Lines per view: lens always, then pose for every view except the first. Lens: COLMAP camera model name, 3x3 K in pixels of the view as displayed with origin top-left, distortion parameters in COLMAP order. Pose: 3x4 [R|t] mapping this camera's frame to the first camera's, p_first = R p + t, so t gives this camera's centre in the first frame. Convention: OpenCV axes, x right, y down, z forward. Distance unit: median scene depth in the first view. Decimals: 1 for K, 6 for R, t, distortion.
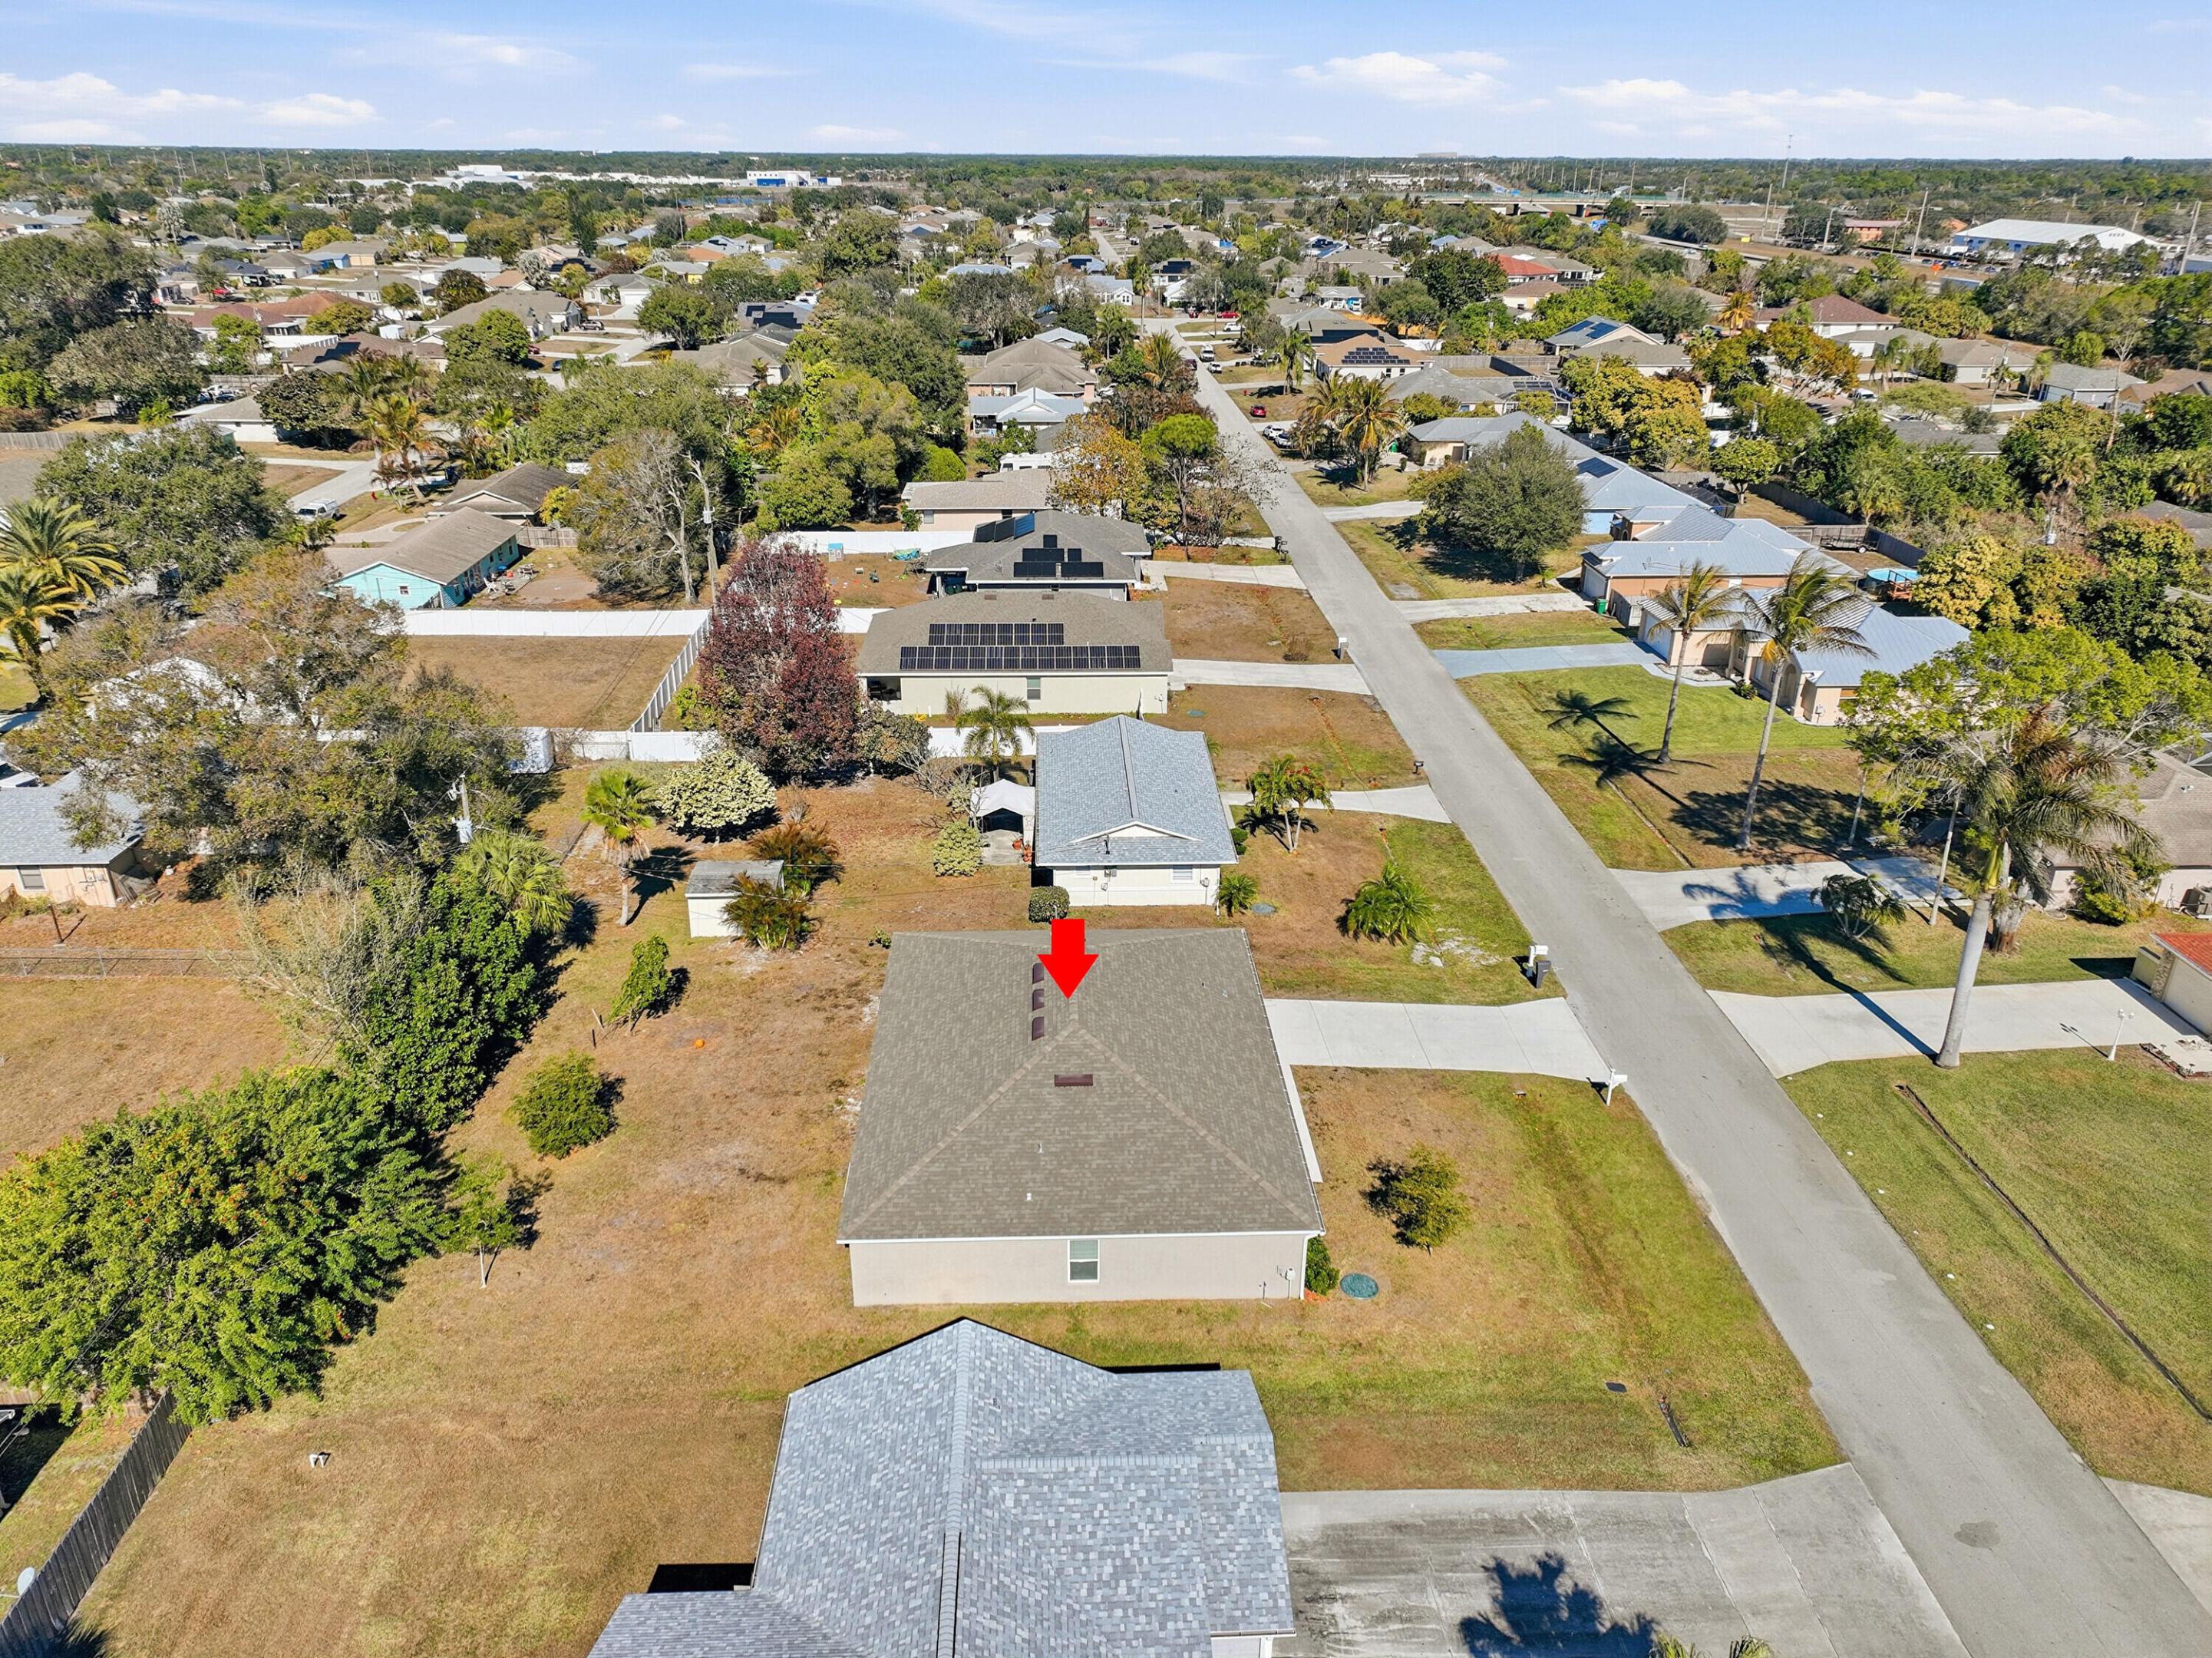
lens RADIAL K [[1550.2, 0, 1099.9], [0, 1550.2, 836.4], [0, 0, 1]] dist [0.005785, 0.004026]
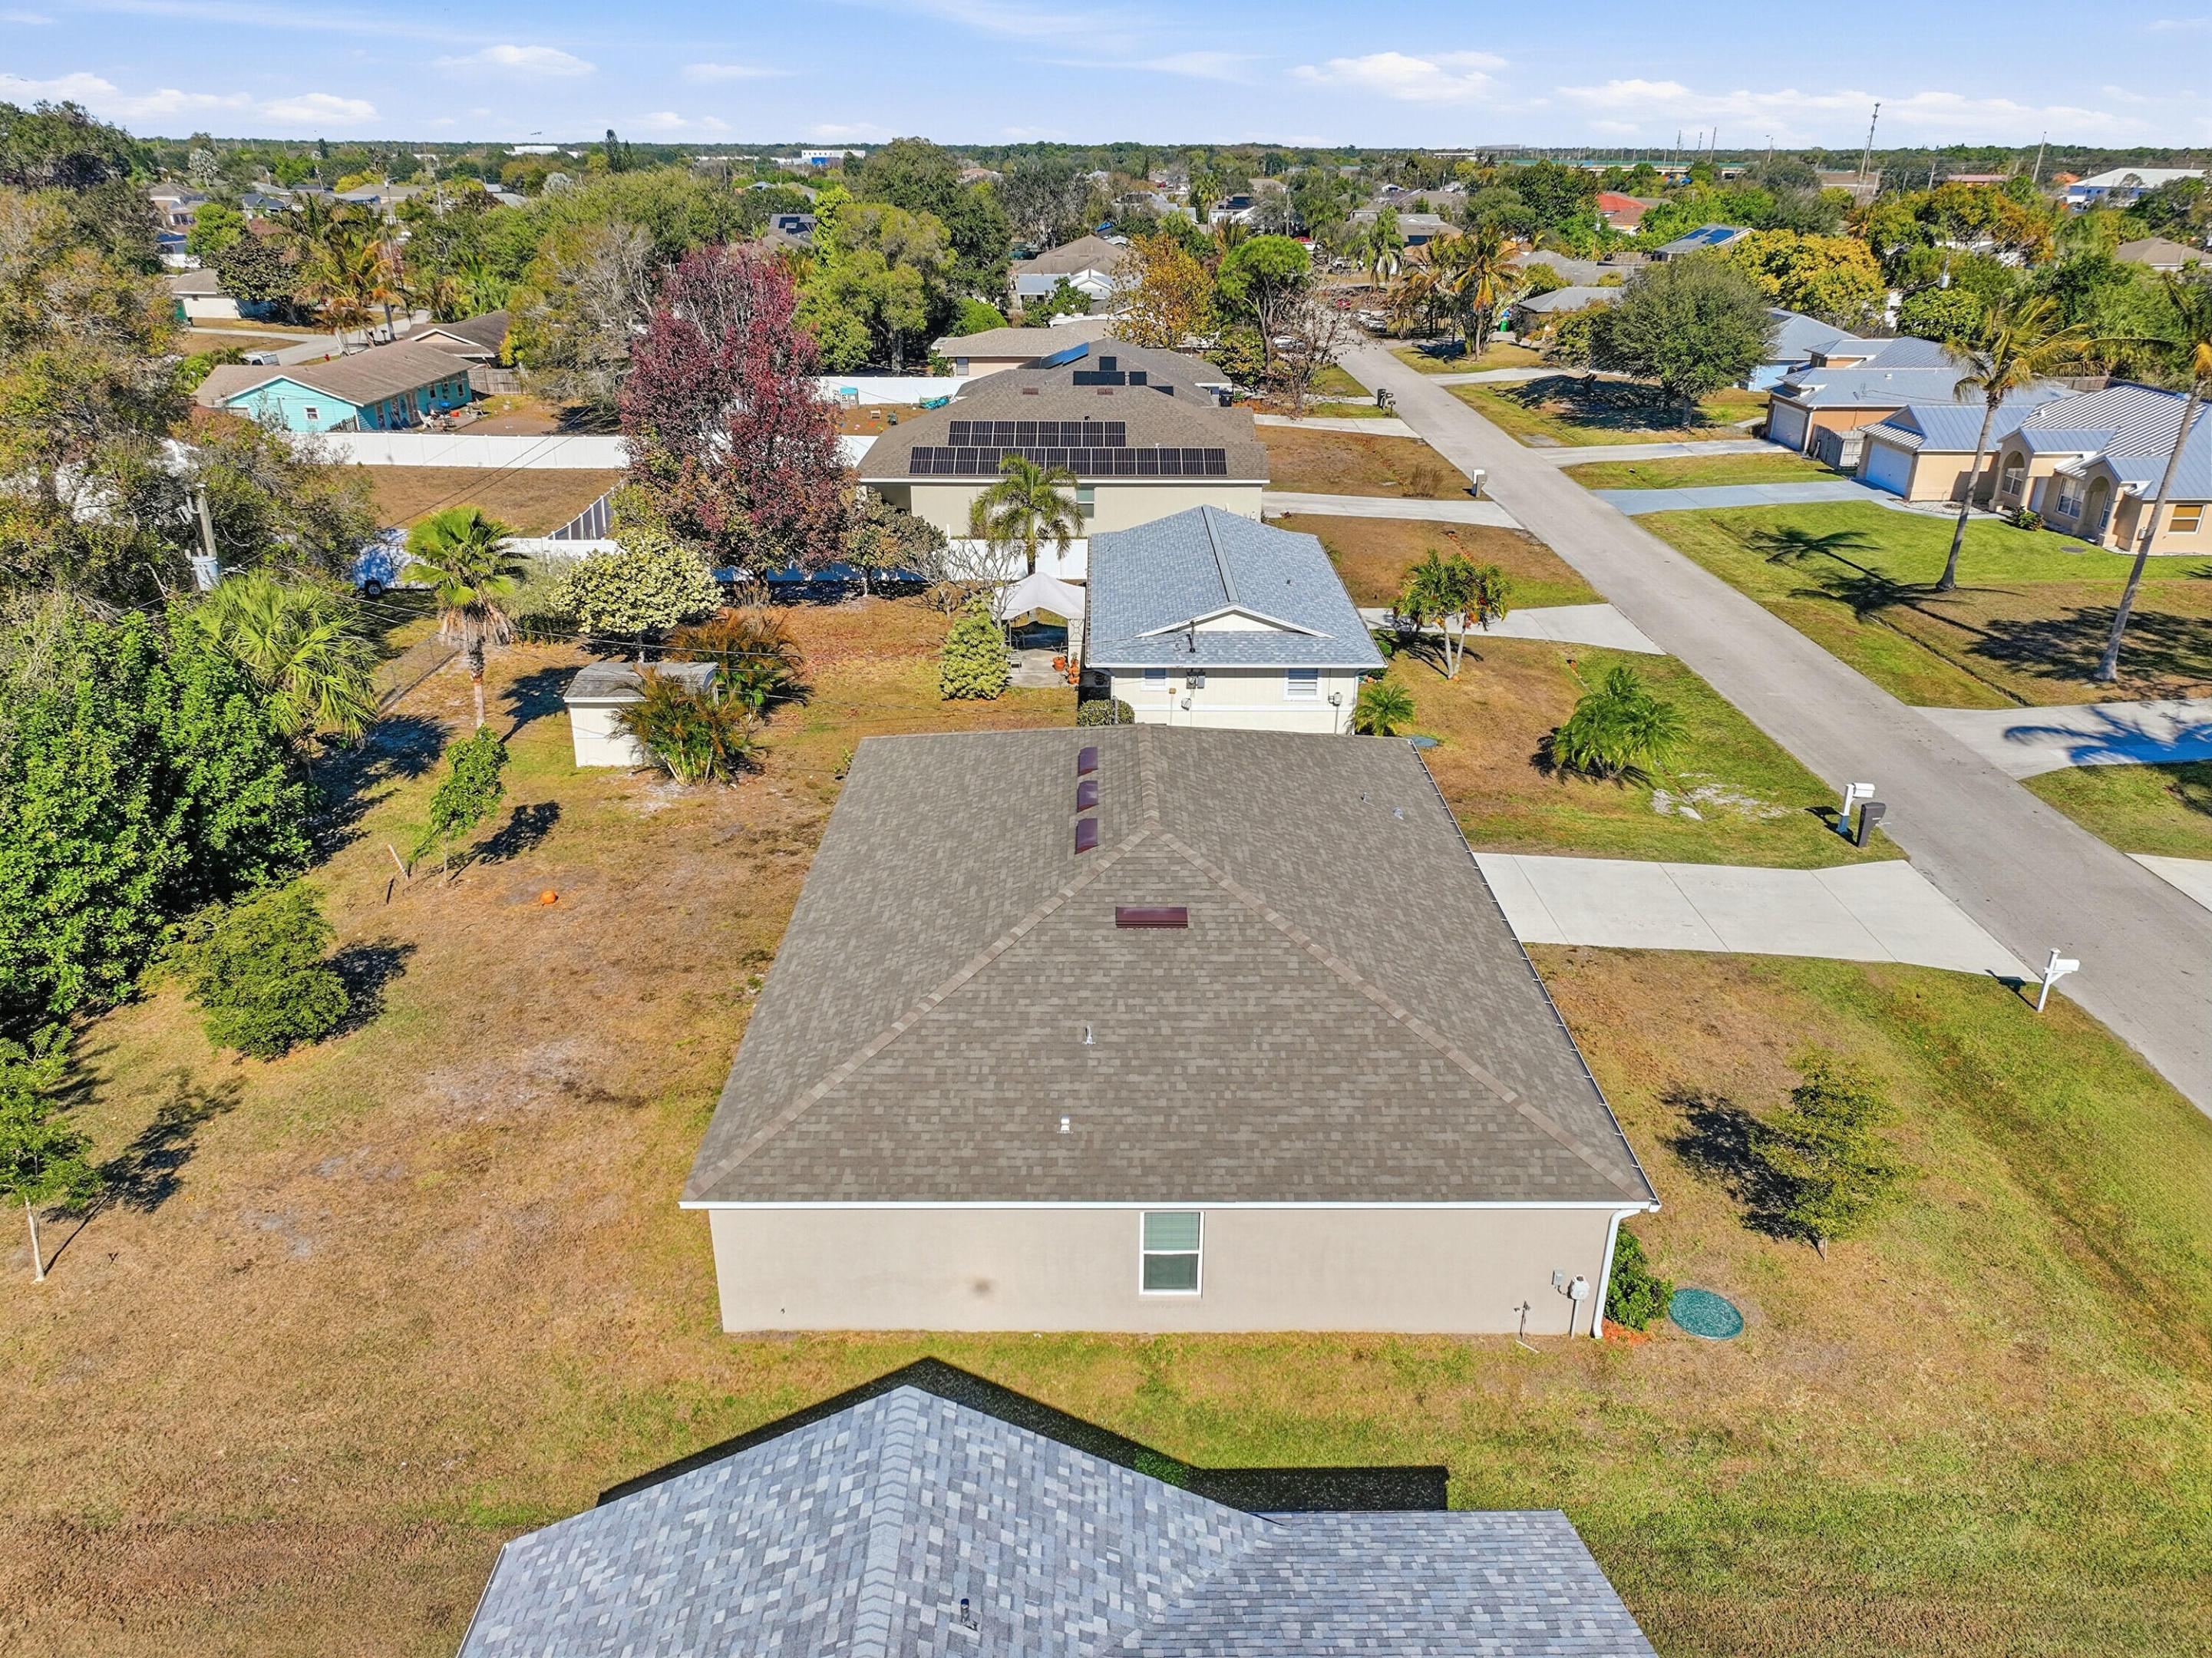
lens RADIAL K [[1553.9, 0, 1103.4], [0, 1553.9, 834.7], [0, 0, 1]] dist [-0.003014, 0.018573]
pose [[0.999493, 0.012318, -0.029374, -0.014314], [-0.012269, 0.999923, 0.001853, 0.100479], [0.029395, -0.001491, 0.999567, 0.362819]]
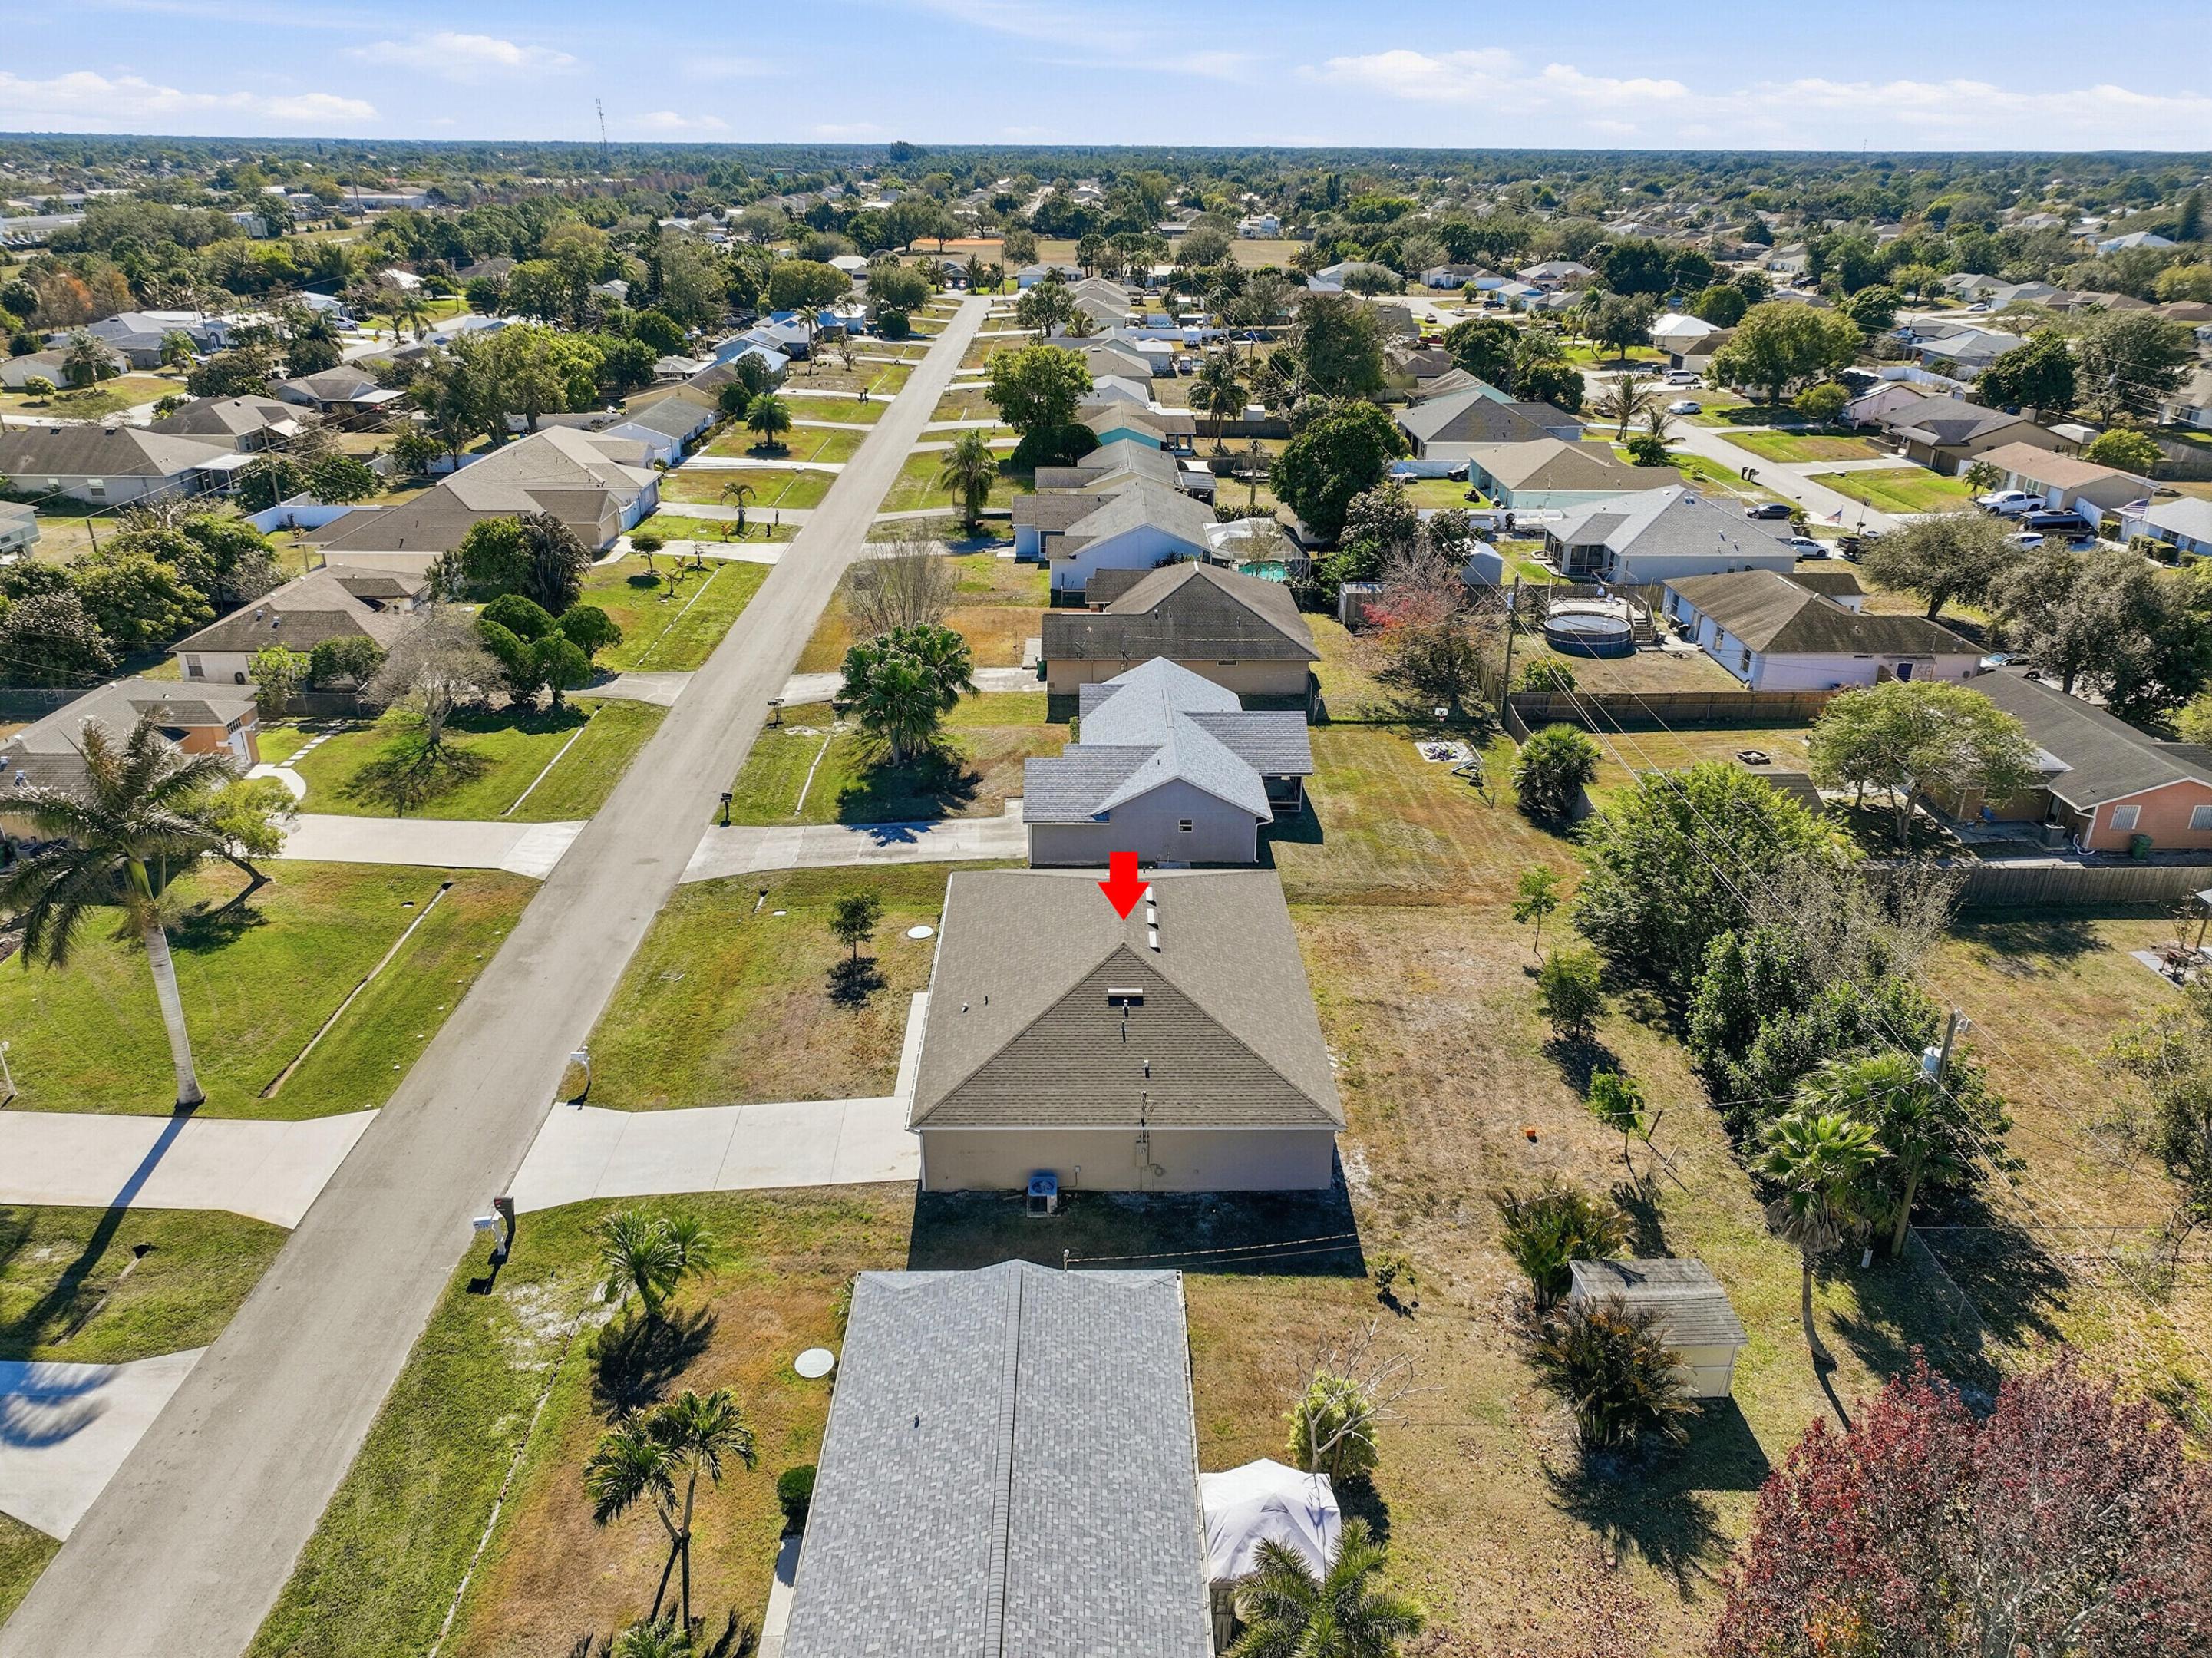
lens RADIAL K [[1550.2, 0, 1104.2], [0, 1550.2, 835.2], [0, 0, 1]] dist [0.005785, 0.004026]
pose [[-0.999636, -0.021219, 0.016659, -0.018929], [-0.001911, 0.671665, 0.740852, -0.633476], [-0.026910, 0.740551, -0.671461, 1.436034]]
